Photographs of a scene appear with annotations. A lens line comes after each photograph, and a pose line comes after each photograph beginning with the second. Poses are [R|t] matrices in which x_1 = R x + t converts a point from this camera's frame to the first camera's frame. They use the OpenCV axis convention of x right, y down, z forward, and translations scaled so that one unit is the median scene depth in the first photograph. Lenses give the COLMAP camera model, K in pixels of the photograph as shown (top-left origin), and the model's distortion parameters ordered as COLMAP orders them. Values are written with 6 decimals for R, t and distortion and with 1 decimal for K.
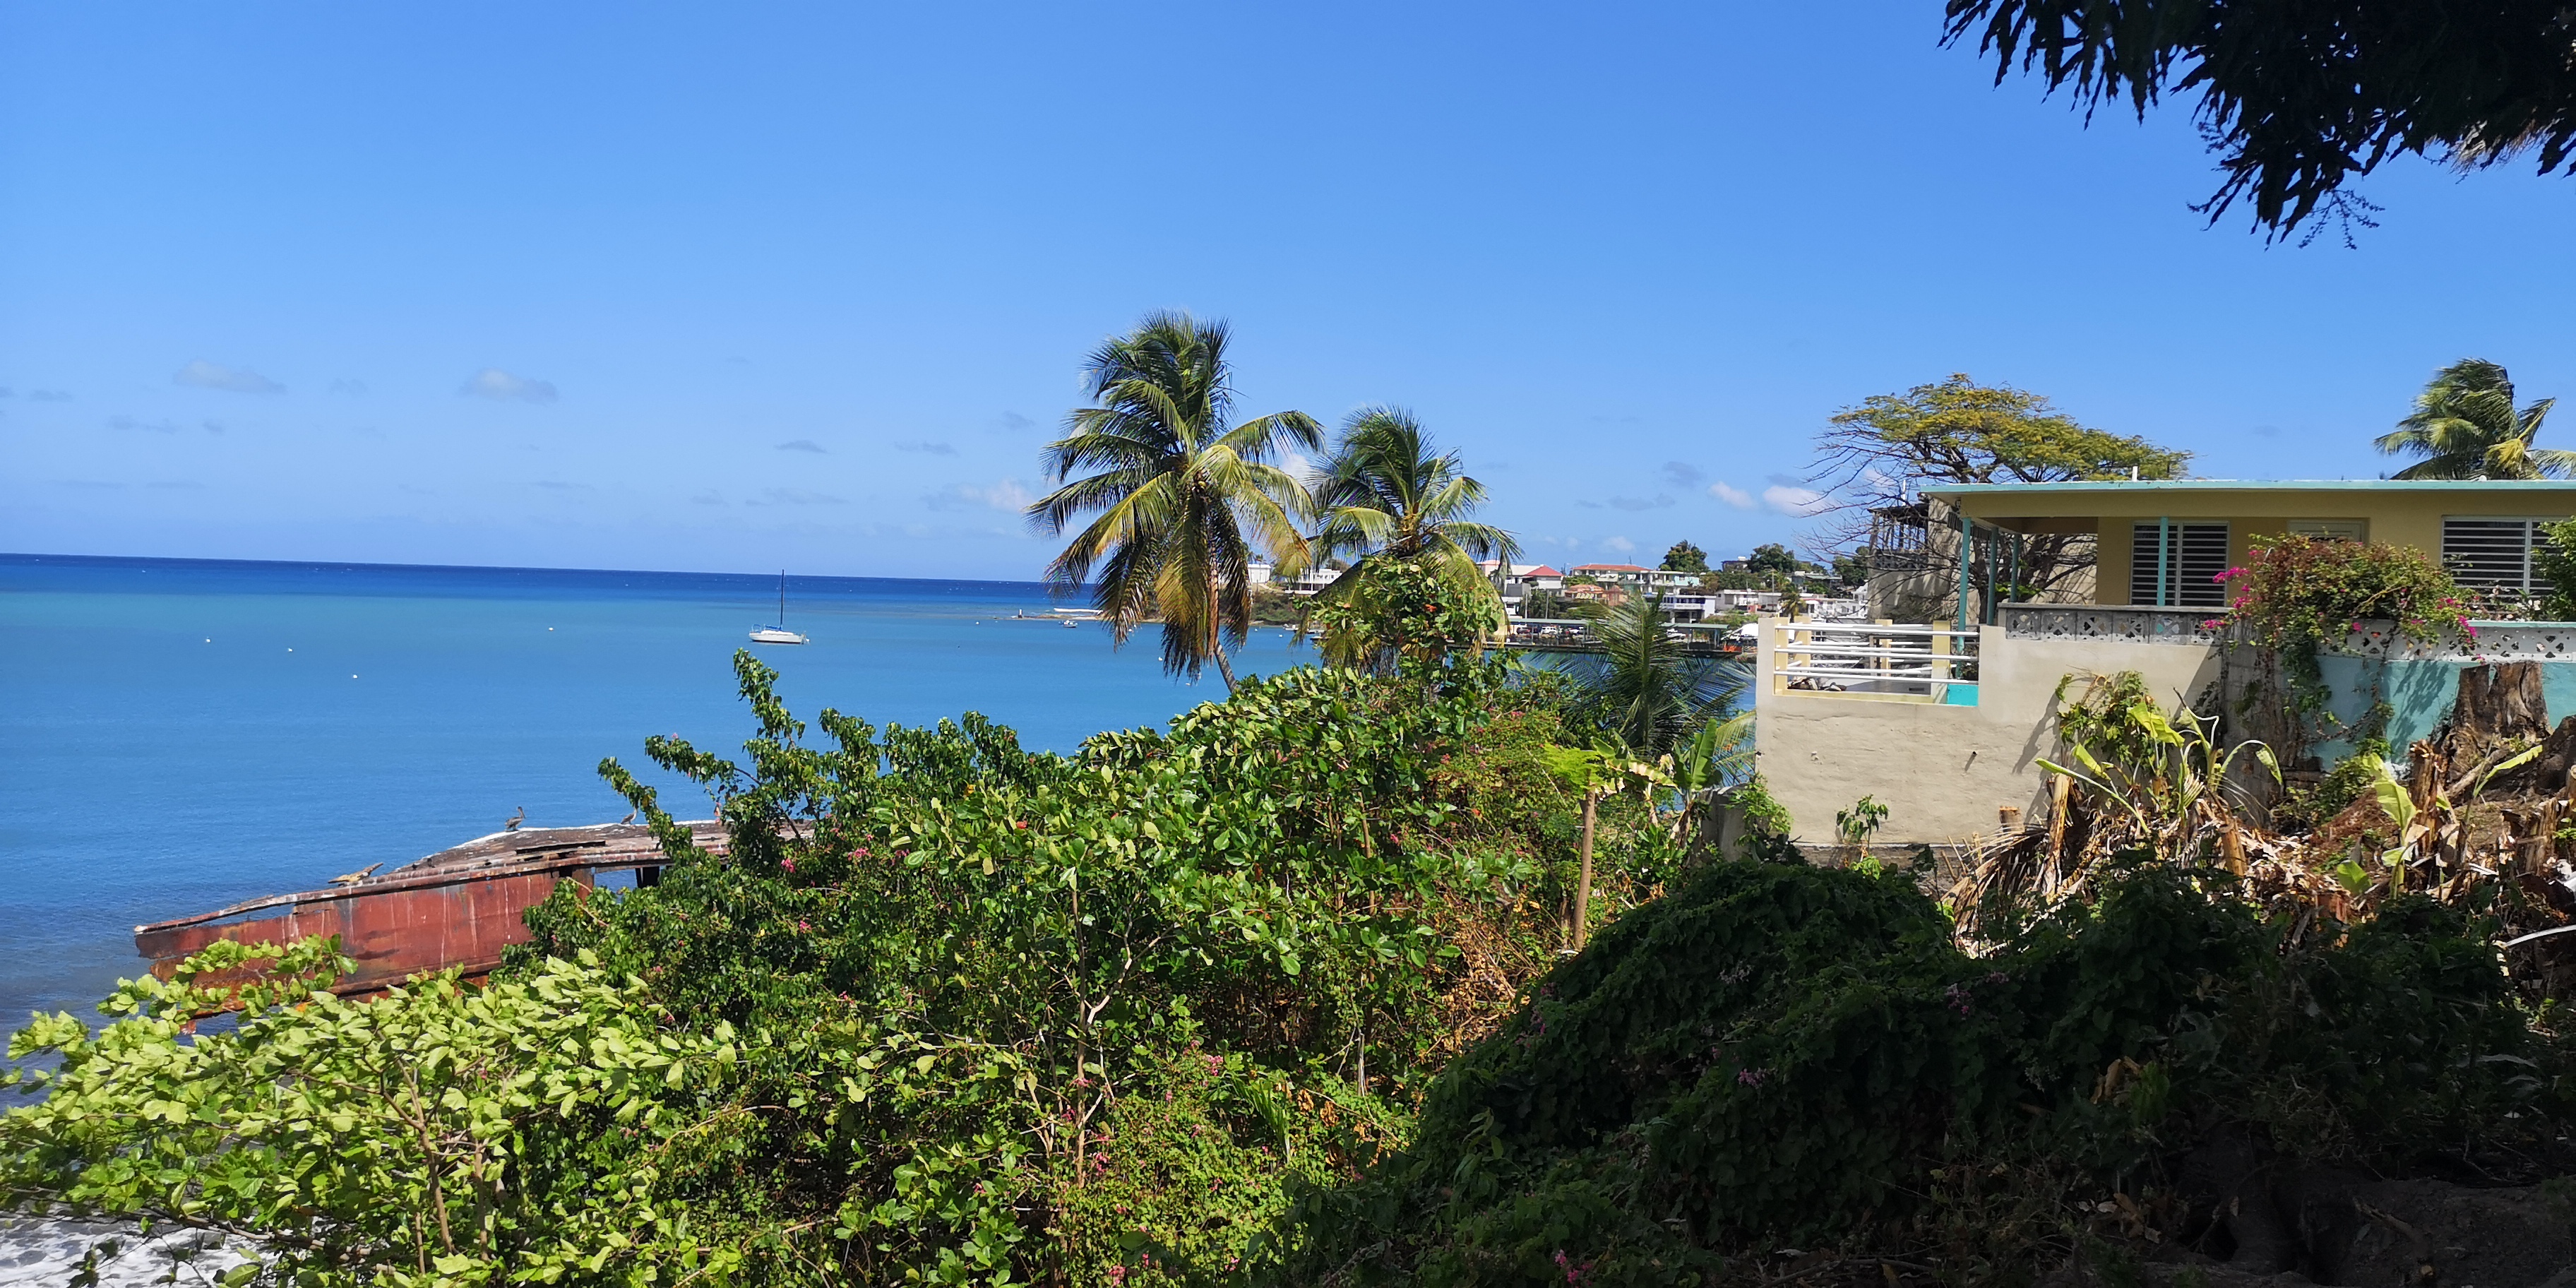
lens RADIAL K [[1944.3, 0, 1287.9], [0, 1944.3, 642.2], [0, 0, 1]] dist [0.006399, 0.002193]
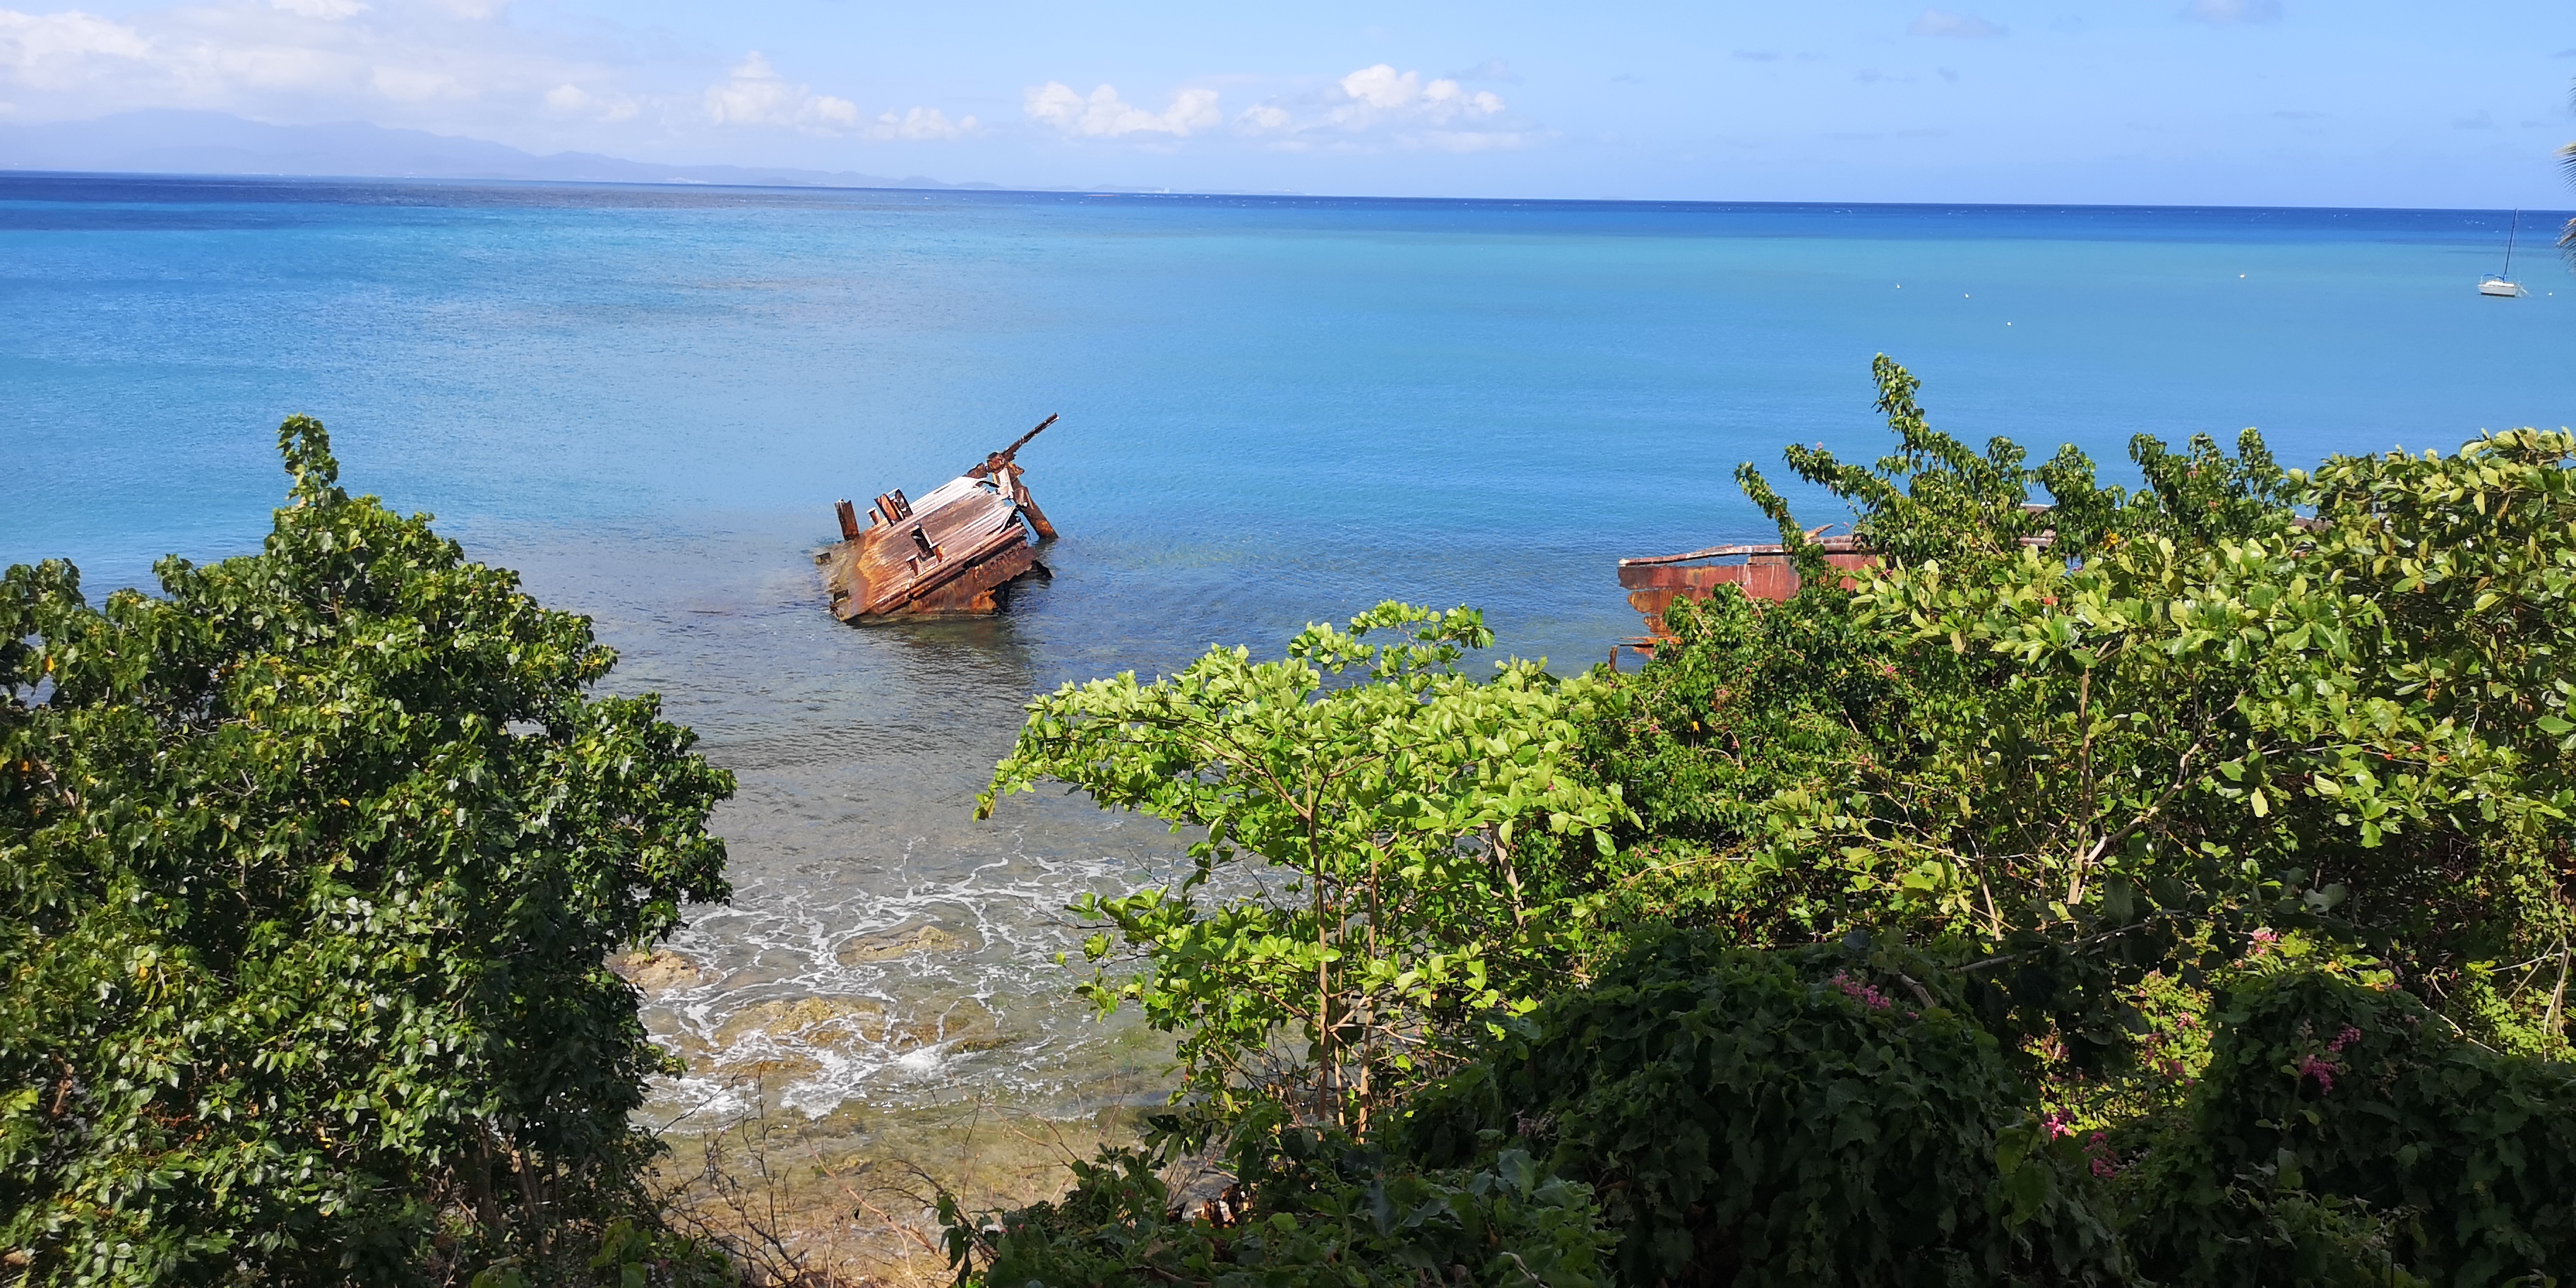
lens RADIAL K [[1944.3, 0, 1287.8], [0, 1944.3, 642.6], [0, 0, 1]] dist [0.006399, 0.002193]
pose [[0.671750, 0.147611, -0.725922, 0.201260], [-0.013456, 0.982215, 0.187275, -0.029538], [0.740656, -0.116033, 0.661789, 0.187681]]
